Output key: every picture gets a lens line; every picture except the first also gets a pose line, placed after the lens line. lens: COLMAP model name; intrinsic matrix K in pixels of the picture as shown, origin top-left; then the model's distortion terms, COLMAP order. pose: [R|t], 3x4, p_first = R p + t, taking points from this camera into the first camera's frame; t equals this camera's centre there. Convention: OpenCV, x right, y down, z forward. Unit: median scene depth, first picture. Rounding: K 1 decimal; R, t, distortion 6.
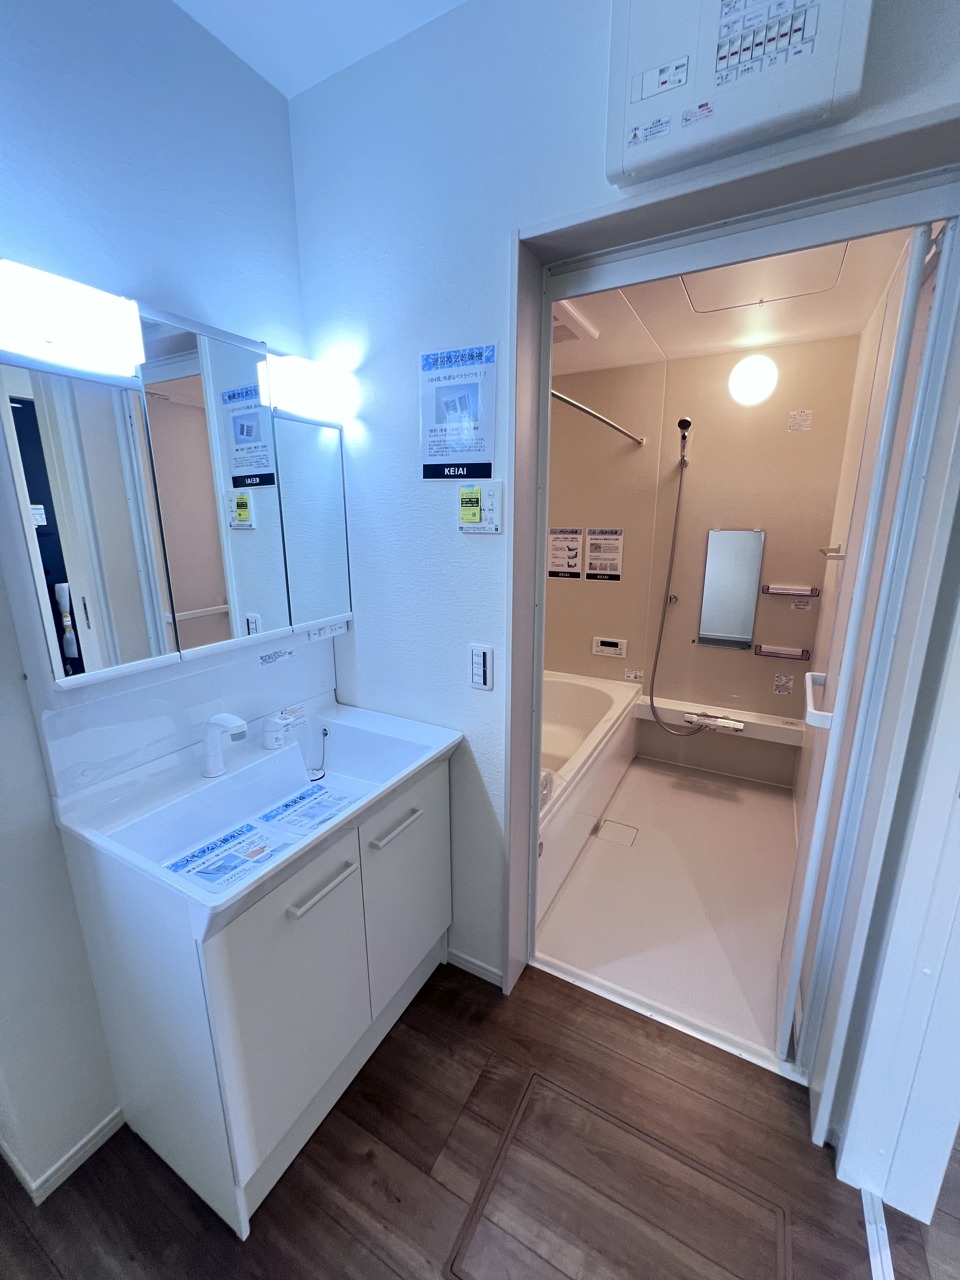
lens RADIAL K [[515.1, 0, 471.9], [0, 515.1, 627.2], [0, 0, 1]] dist [-0.001180, 0.001551]
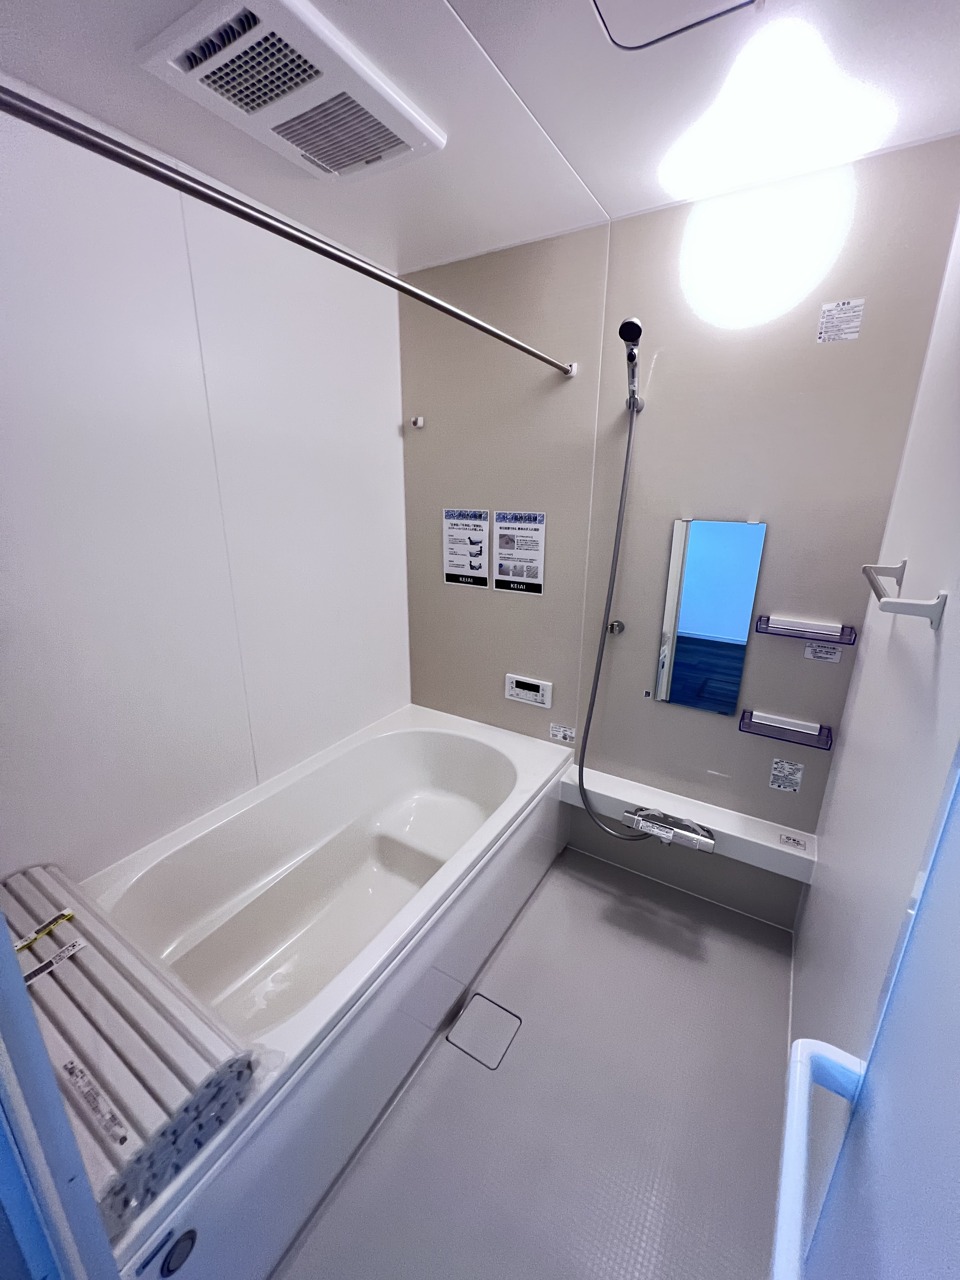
lens RADIAL K [[515.1, 0, 471.7], [0, 515.1, 627.0], [0, 0, 1]] dist [-0.001180, 0.001551]
pose [[0.998804, 0.022530, -0.043390, 0.246102], [-0.019890, 0.997980, 0.060338, -0.091972], [0.044661, -0.059403, 0.997234, 0.370970]]
